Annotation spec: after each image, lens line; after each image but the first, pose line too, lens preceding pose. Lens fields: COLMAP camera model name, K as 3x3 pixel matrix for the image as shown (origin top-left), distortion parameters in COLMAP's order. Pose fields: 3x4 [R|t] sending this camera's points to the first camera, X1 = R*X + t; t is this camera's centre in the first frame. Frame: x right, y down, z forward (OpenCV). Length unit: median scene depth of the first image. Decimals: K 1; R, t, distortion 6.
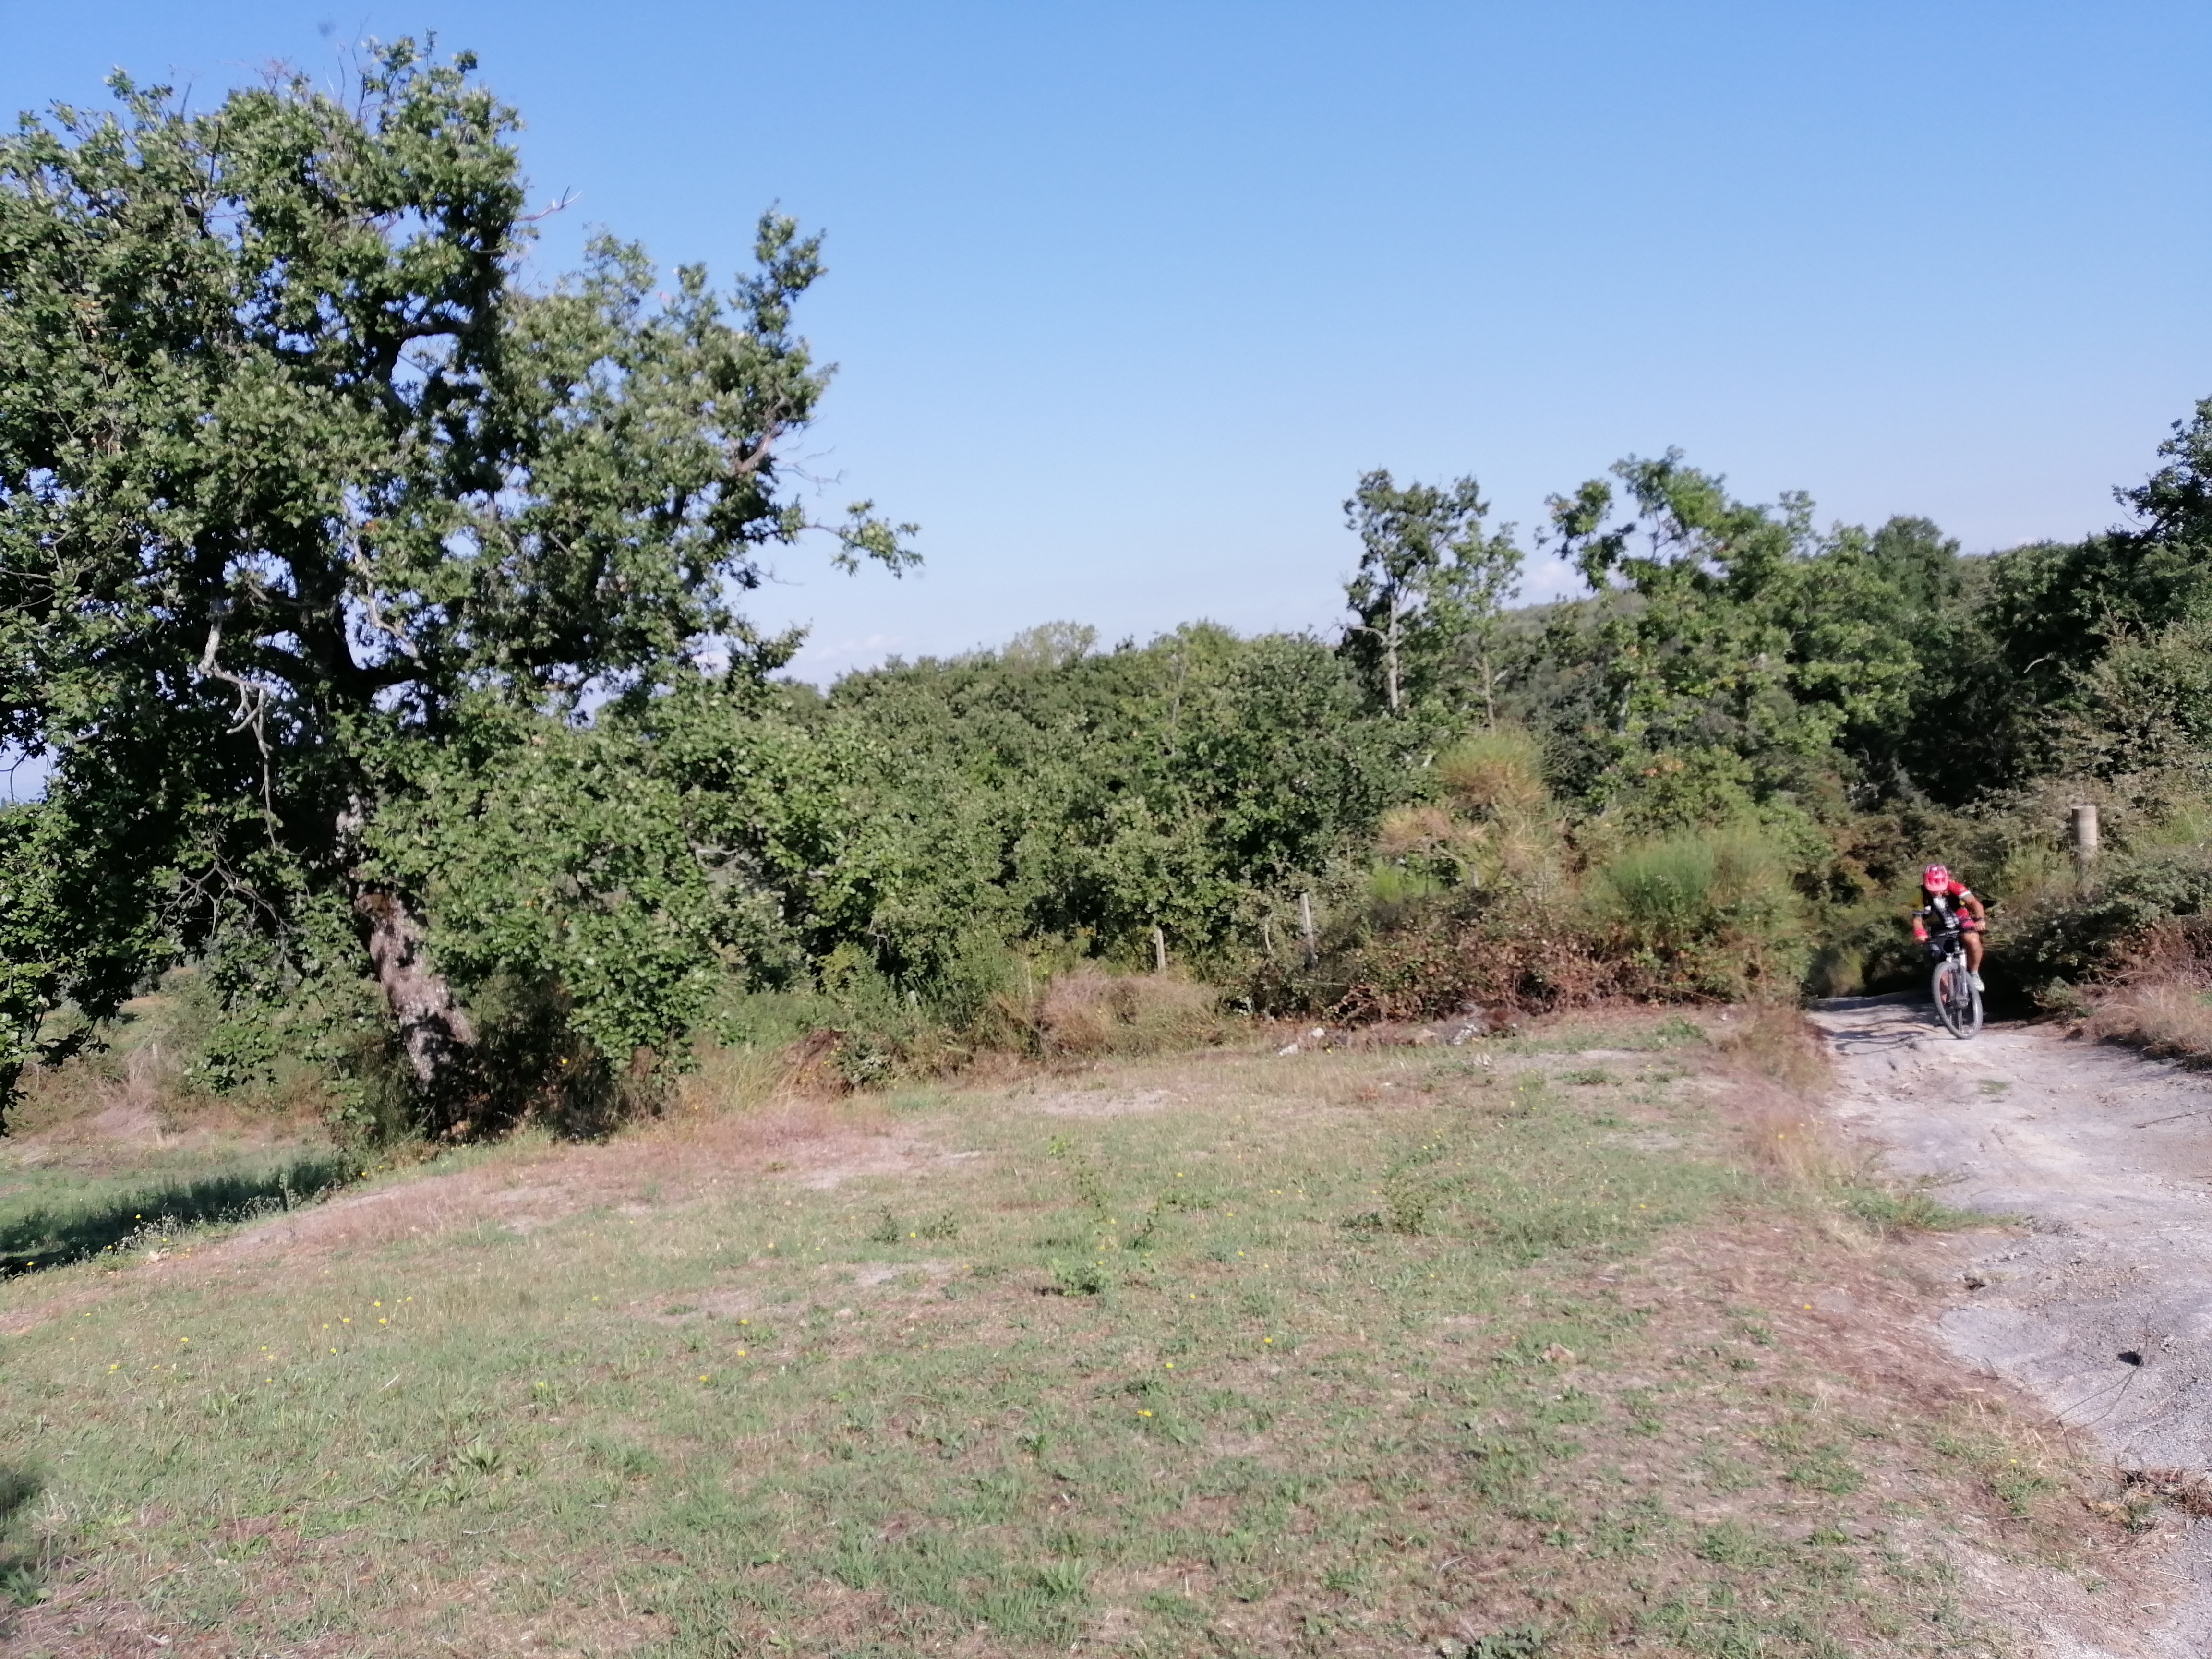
lens RADIAL K [[1693.8, 0, 1072.0], [0, 1693.8, 817.3], [0, 0, 1]] dist [-0.014028, 0.034281]
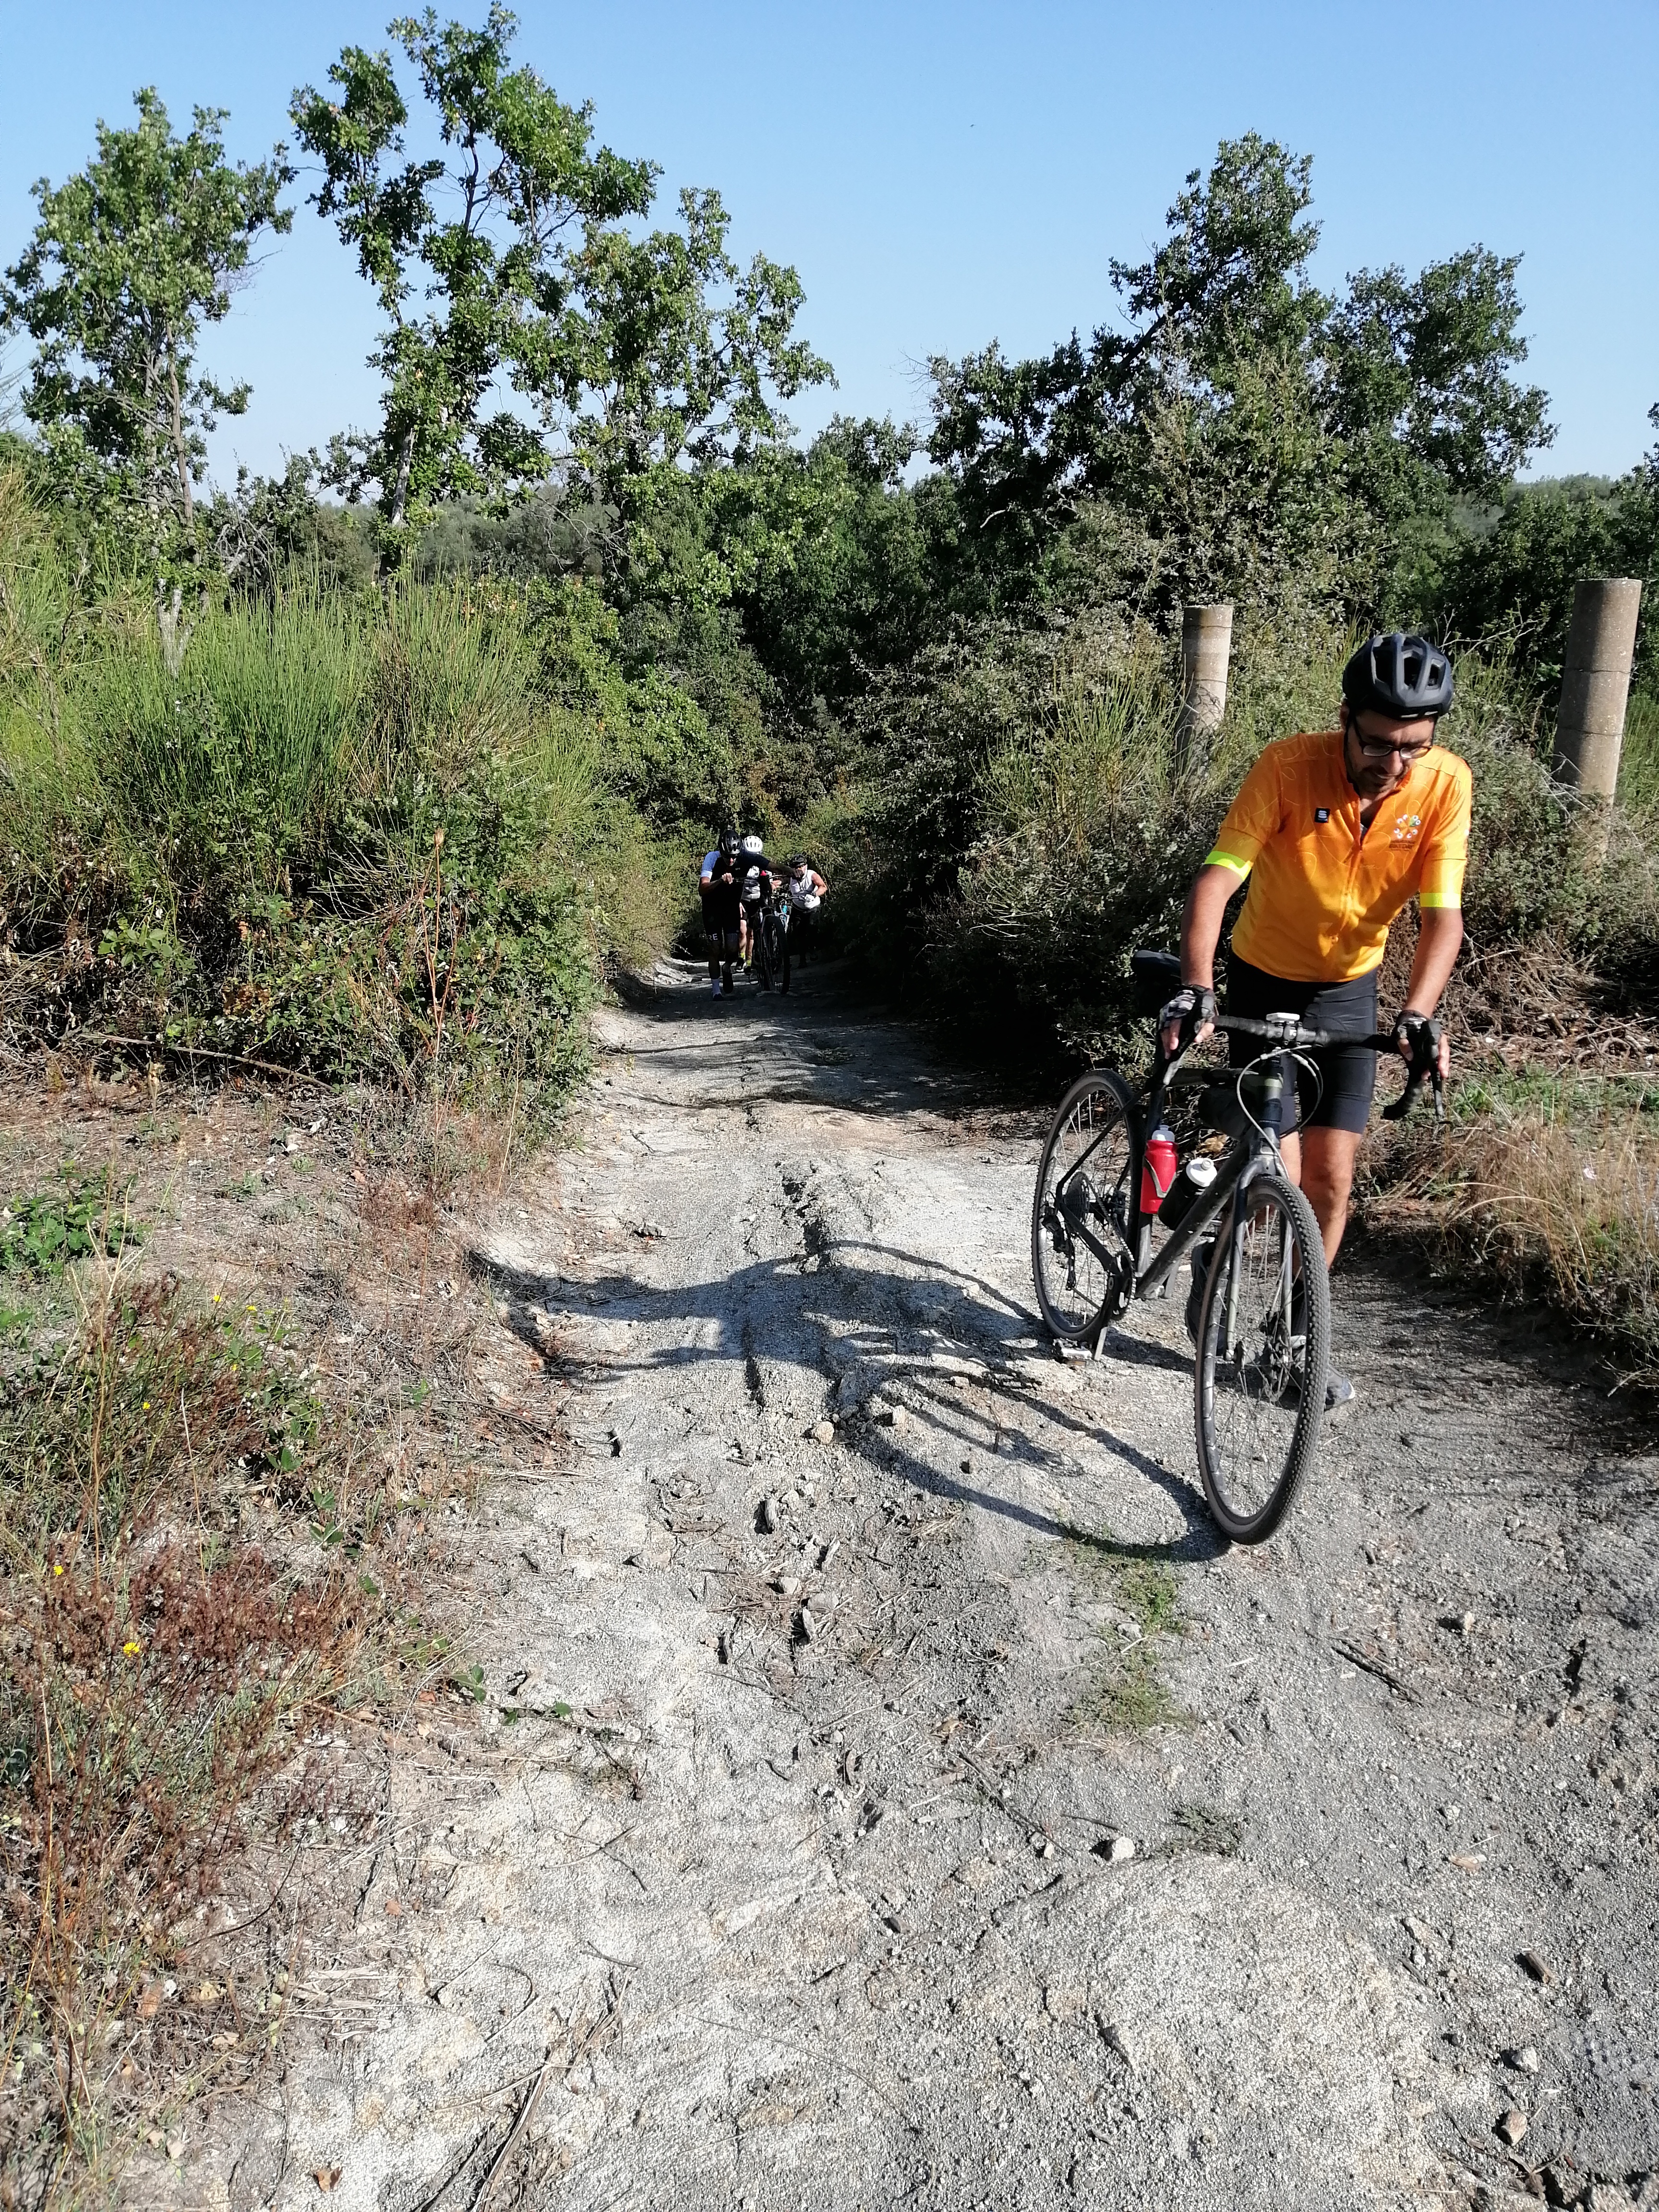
lens RADIAL K [[1693.8, 0, 829.5], [0, 1693.8, 1106.0], [0, 0, 1]] dist [-0.014028, 0.034281]
pose [[0.892438, -0.032712, 0.449983, 0.203922], [-0.062679, 0.978707, 0.195457, 0.026016], [-0.446795, -0.202638, 0.871385, 0.415687]]
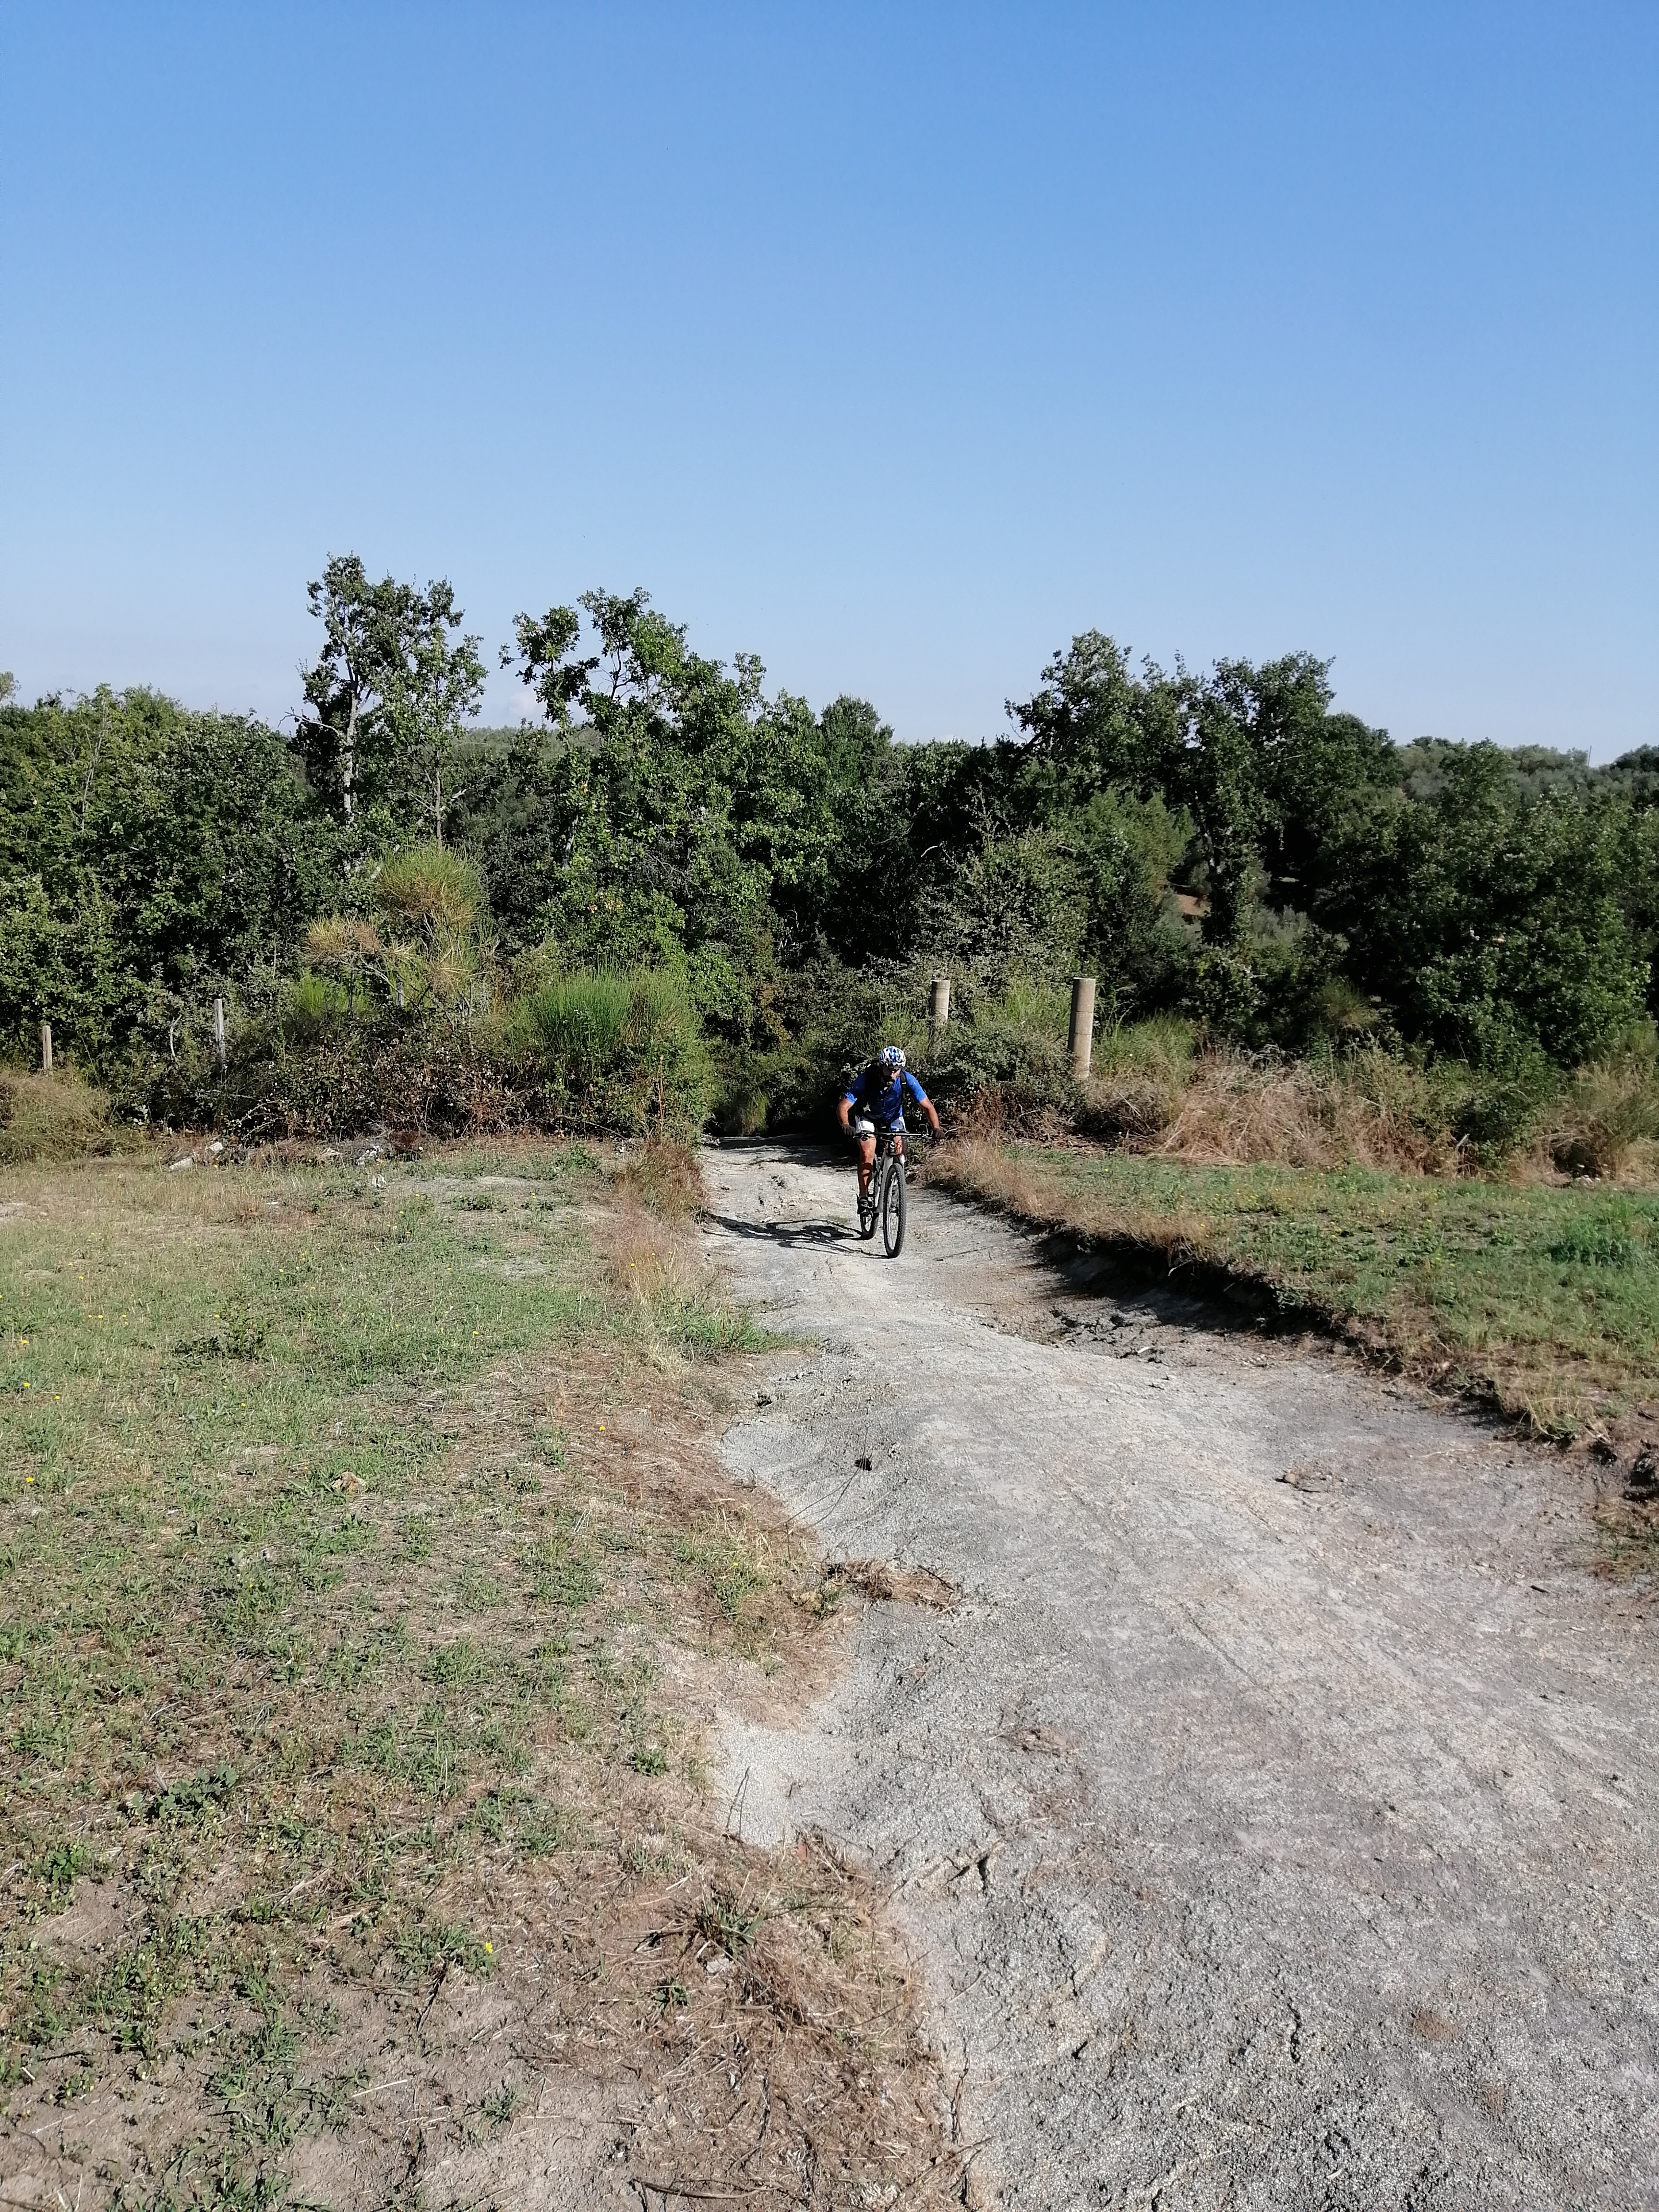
lens RADIAL K [[1715.9, 0, 829.5], [0, 1715.9, 1106.0], [0, 0, 1]] dist [-0.011640, -0.004135]
pose [[0.892254, 0.056424, 0.447994, 0.015931], [-0.100184, 0.992170, 0.074571, -0.000228], [-0.440279, -0.111419, 0.890921, 0.003542]]
